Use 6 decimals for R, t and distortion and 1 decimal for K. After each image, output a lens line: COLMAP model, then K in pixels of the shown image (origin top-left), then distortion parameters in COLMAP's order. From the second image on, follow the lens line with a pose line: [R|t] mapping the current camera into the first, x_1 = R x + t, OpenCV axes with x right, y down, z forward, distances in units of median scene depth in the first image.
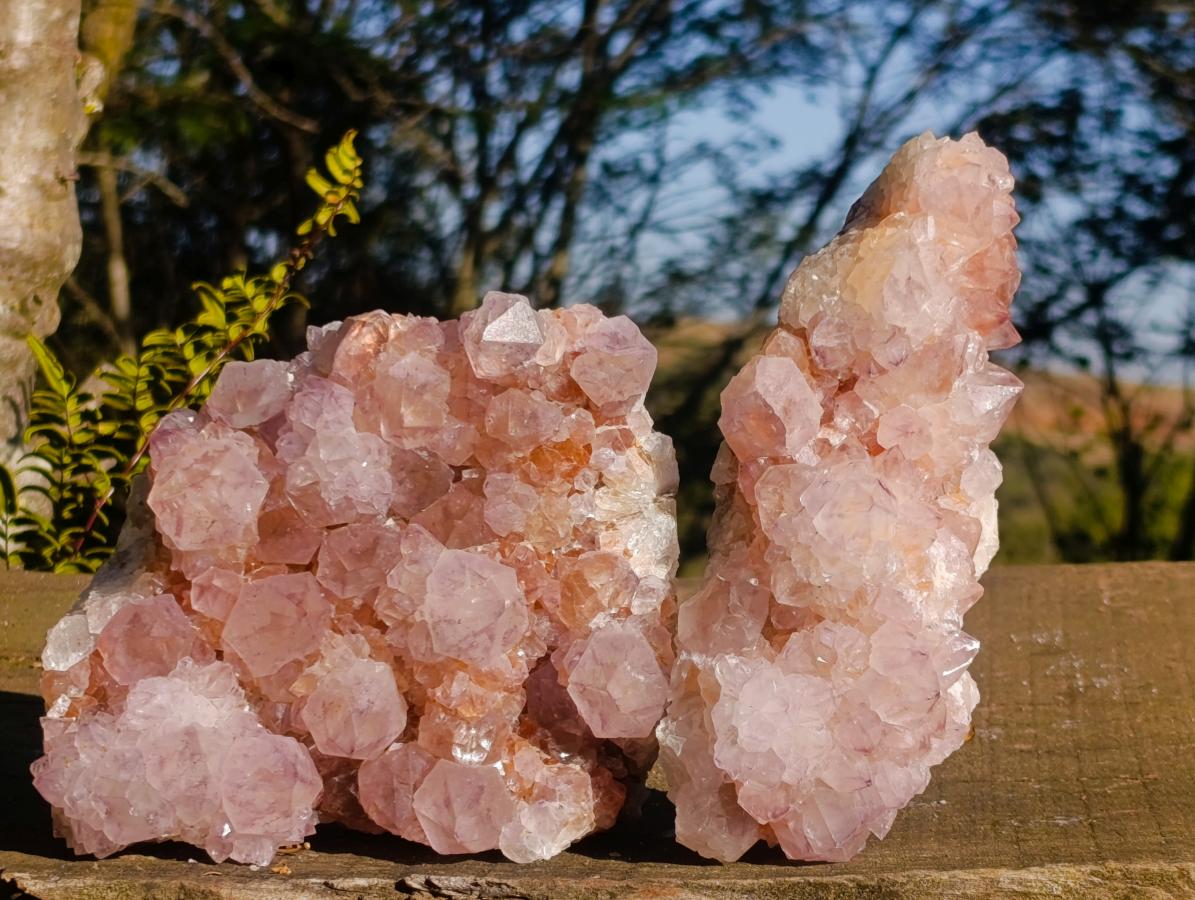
lens RADIAL K [[3560.9, 0, 597.5], [0, 3560.9, 450.0], [0, 0, 1]] dist [0.399491, -2.874087]
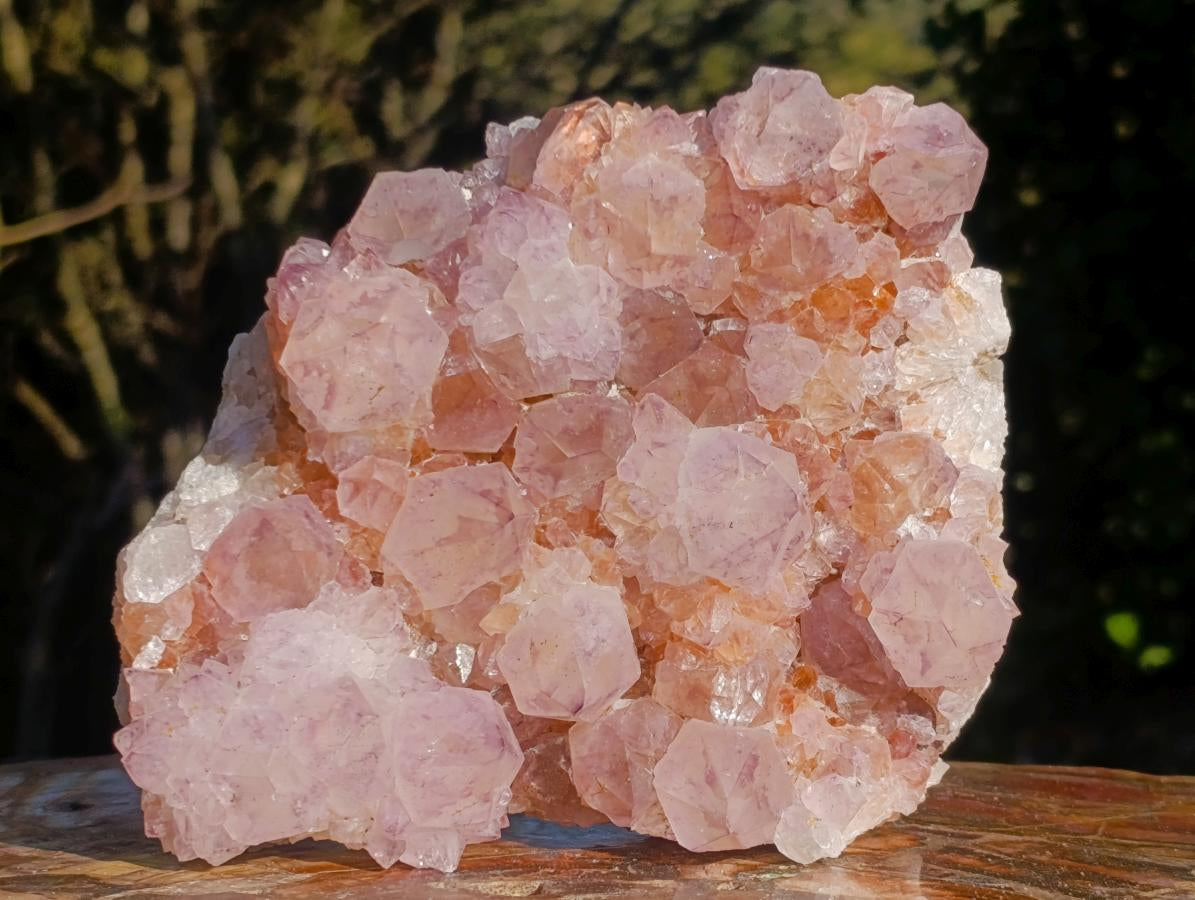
lens RADIAL K [[3560.9, 0, 597.5], [0, 3560.9, 450.0], [0, 0, 1]] dist [0.399491, -2.874087]
pose [[0.992396, -0.003927, 0.123019, -0.150696], [0.005769, 0.999876, -0.014620, 0.042538], [-0.122947, 0.015218, 0.992297, 0.287215]]
